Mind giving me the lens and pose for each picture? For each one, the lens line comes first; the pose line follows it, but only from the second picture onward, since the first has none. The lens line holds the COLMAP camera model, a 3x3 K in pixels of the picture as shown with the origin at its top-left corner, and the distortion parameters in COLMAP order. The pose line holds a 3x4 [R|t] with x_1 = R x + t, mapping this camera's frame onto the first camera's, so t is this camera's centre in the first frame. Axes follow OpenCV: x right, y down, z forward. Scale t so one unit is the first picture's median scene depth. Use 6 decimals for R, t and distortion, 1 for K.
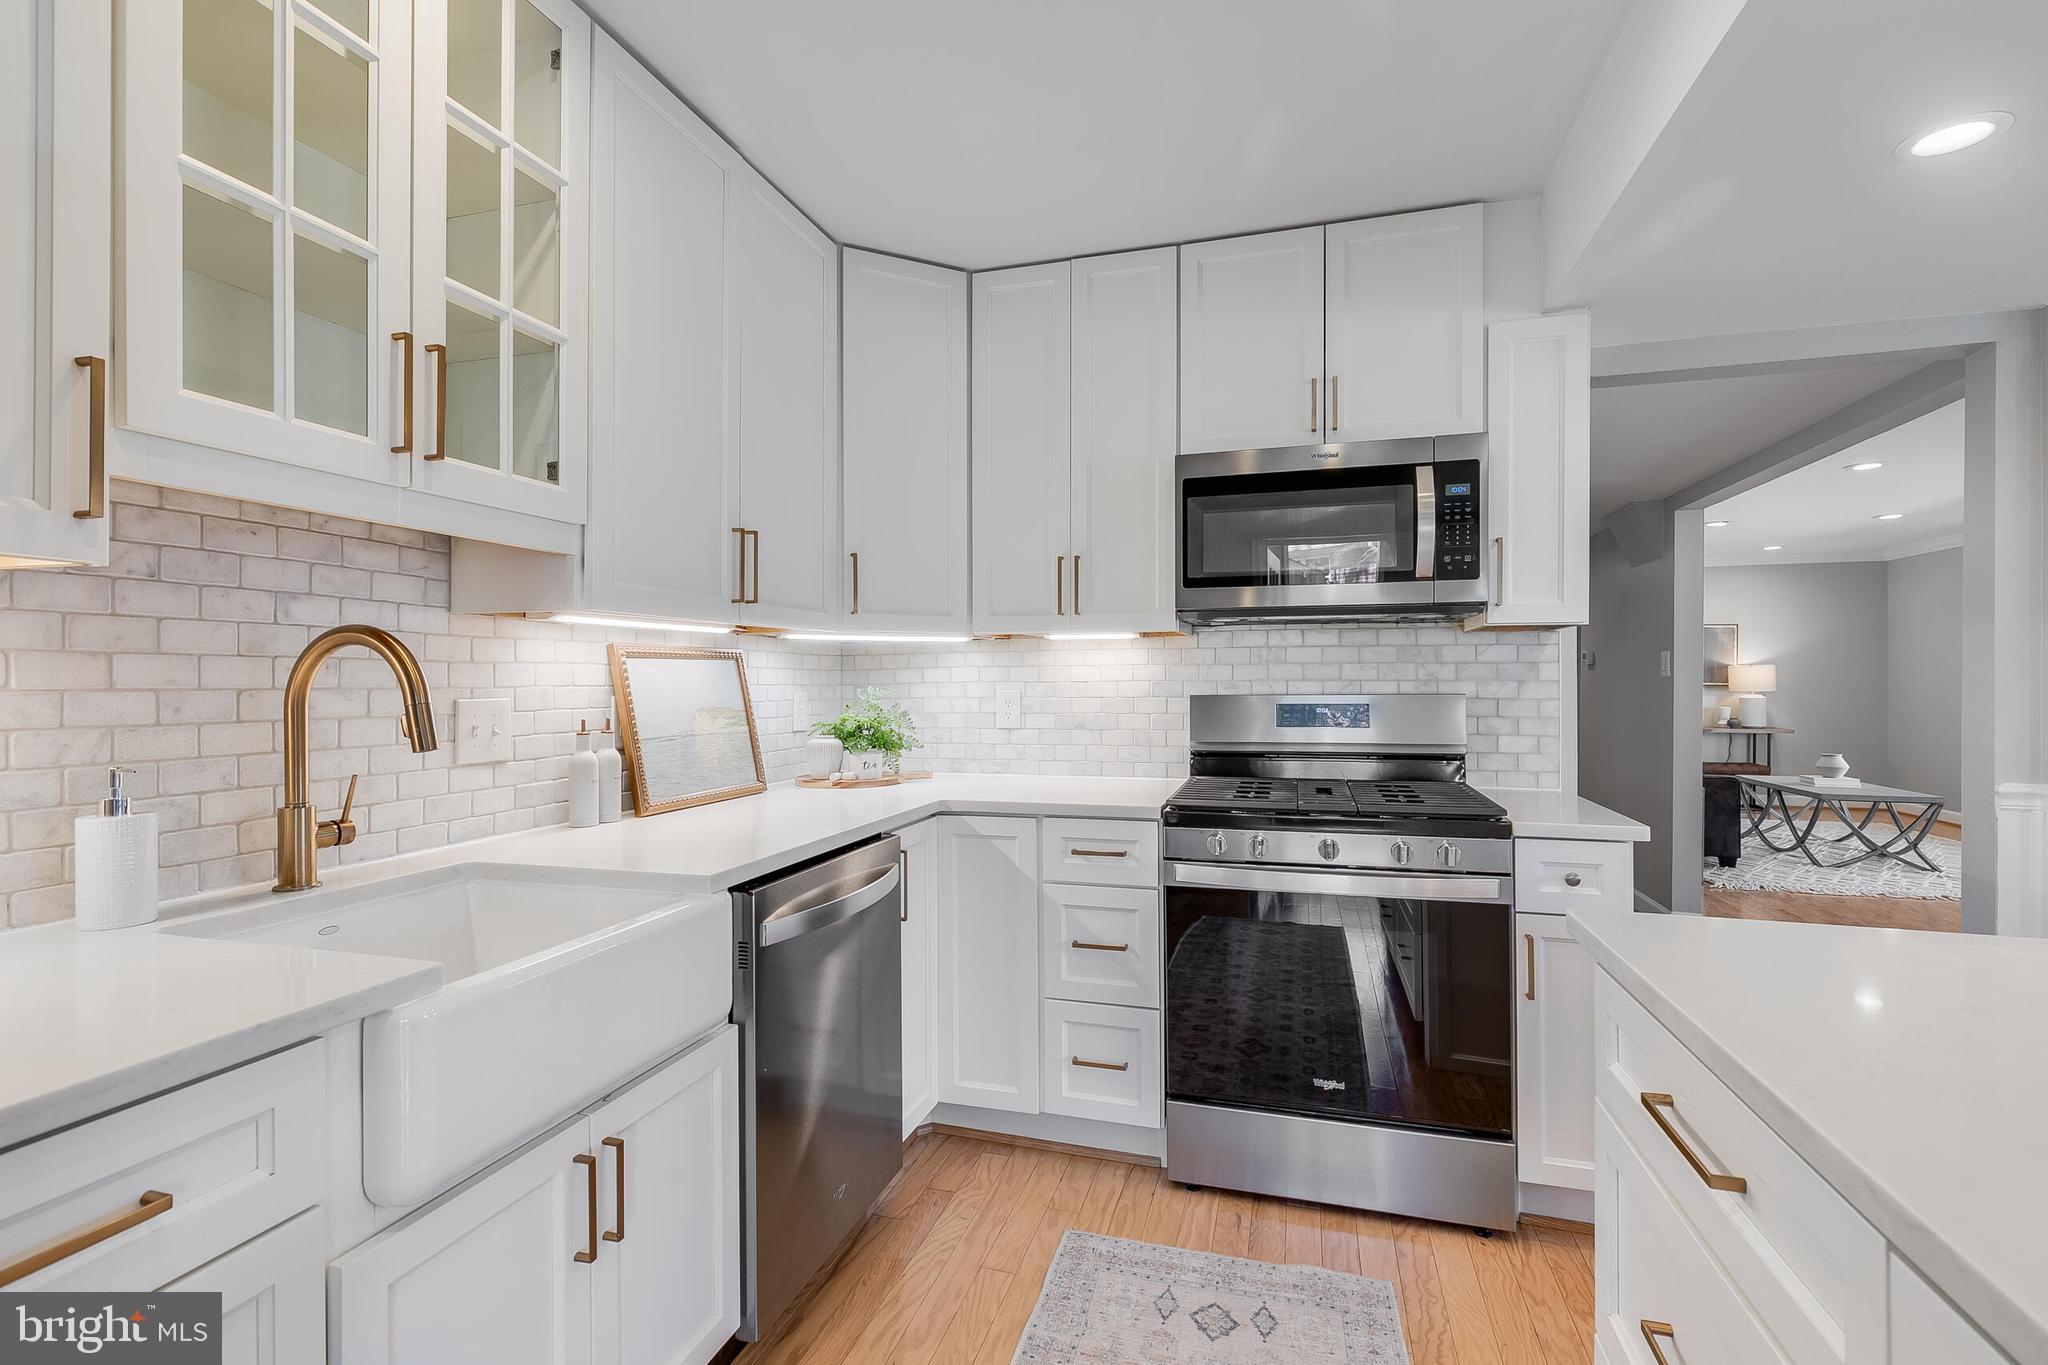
lens RADIAL K [[920.1, 0, 1021.6], [0, 920.1, 679.7], [0, 0, 1]] dist [0.002891, 0.000008]
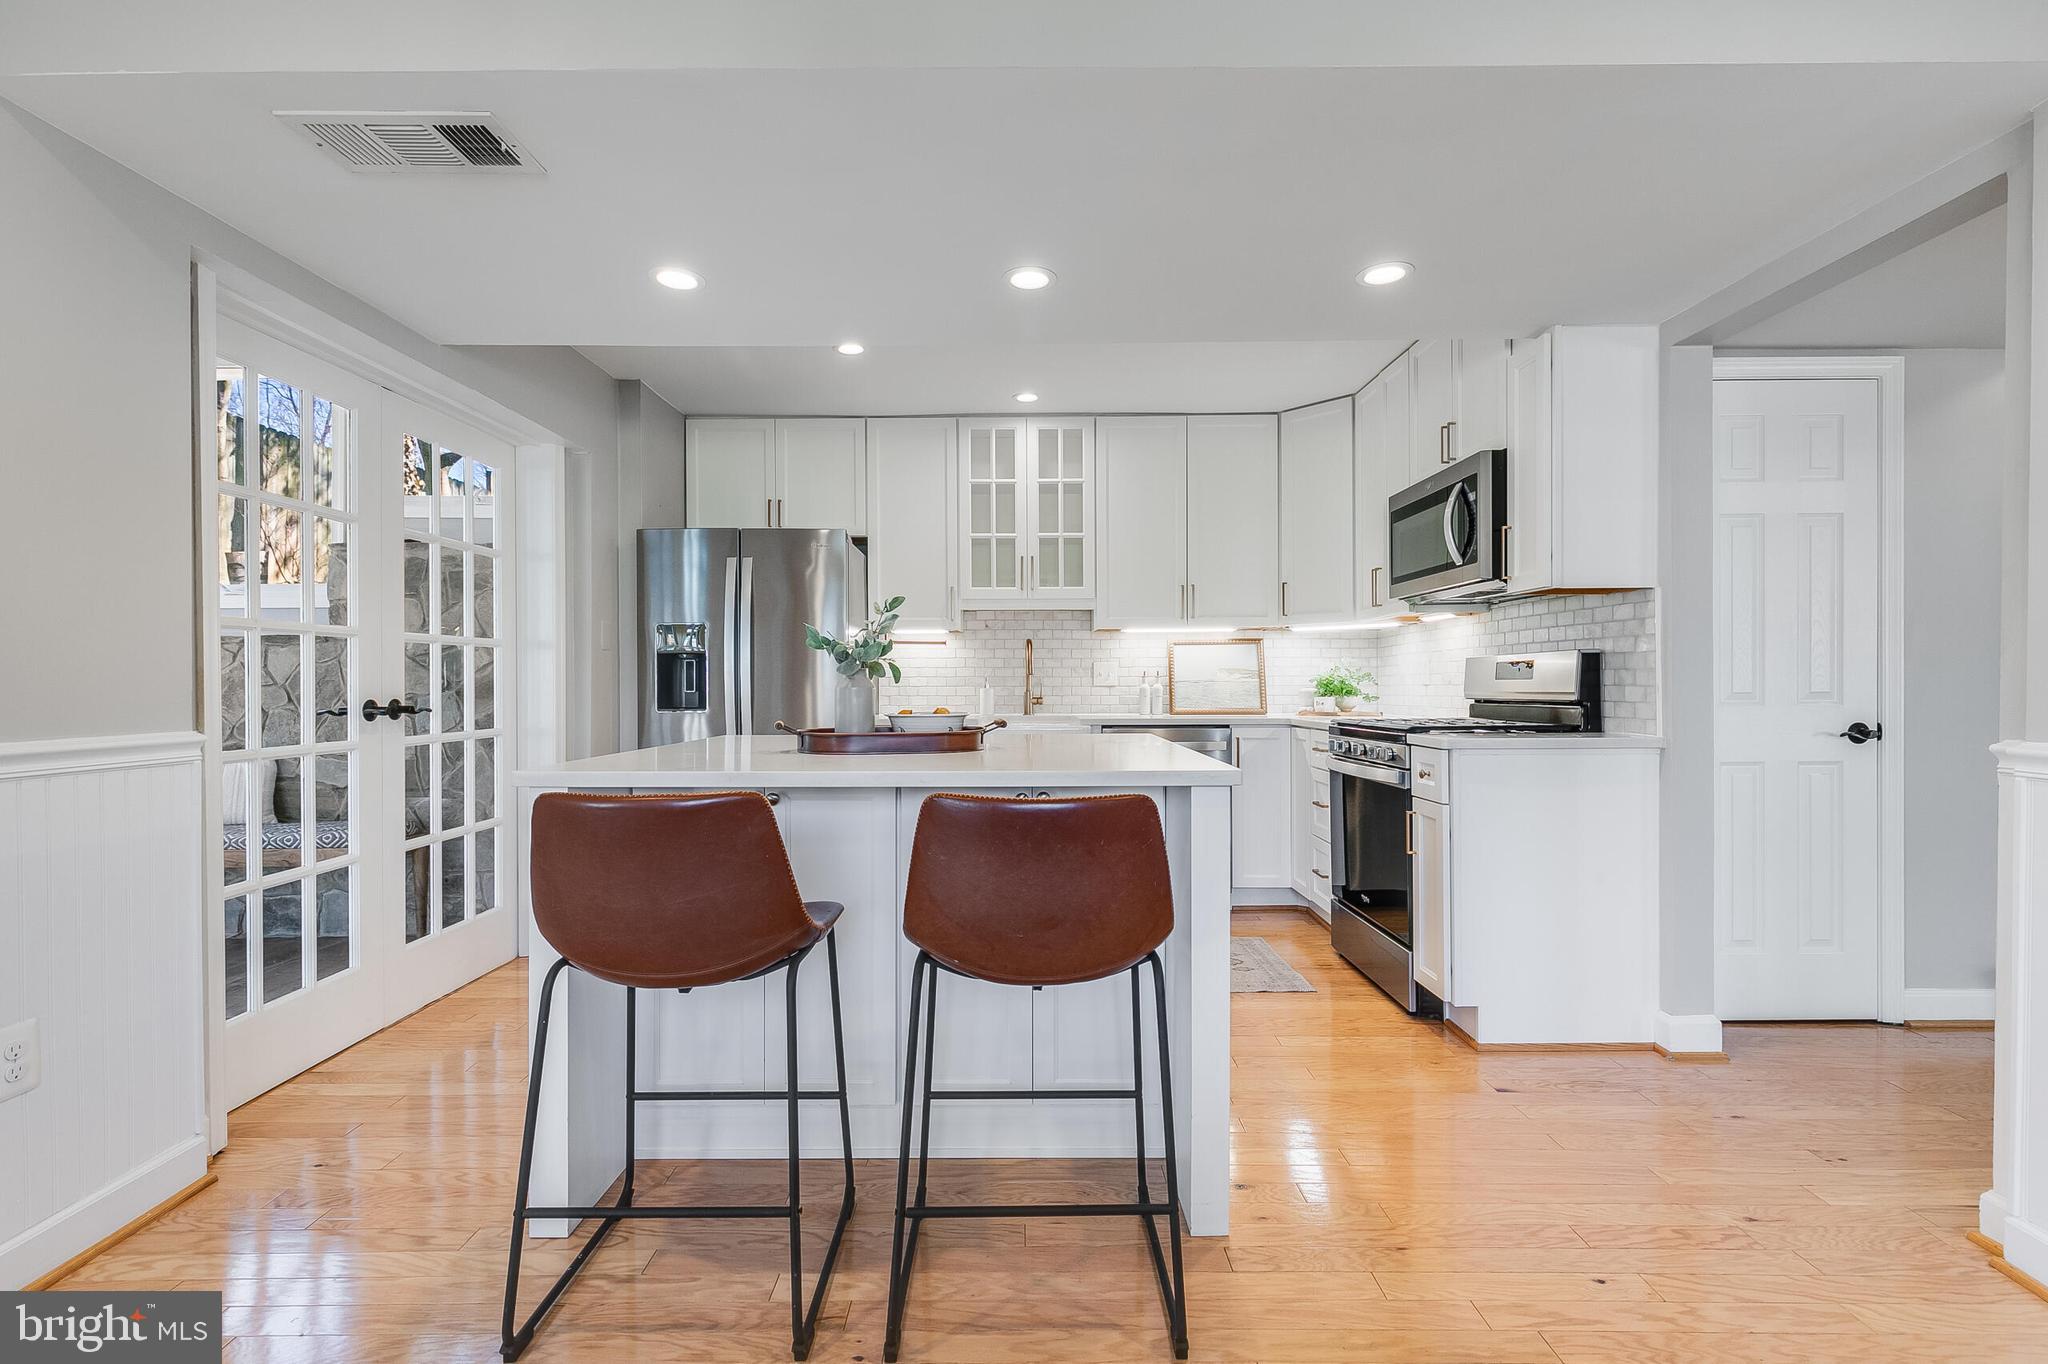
lens RADIAL K [[929.4, 0, 1019.3], [0, 929.4, 687.7], [0, 0, 1]] dist [0.003121, -0.000461]
pose [[0.289268, 0.006311, -0.957227, 1.465843], [0.002665, 0.999969, 0.007398, 0.055804], [0.957244, -0.004691, 0.289243, -0.025057]]
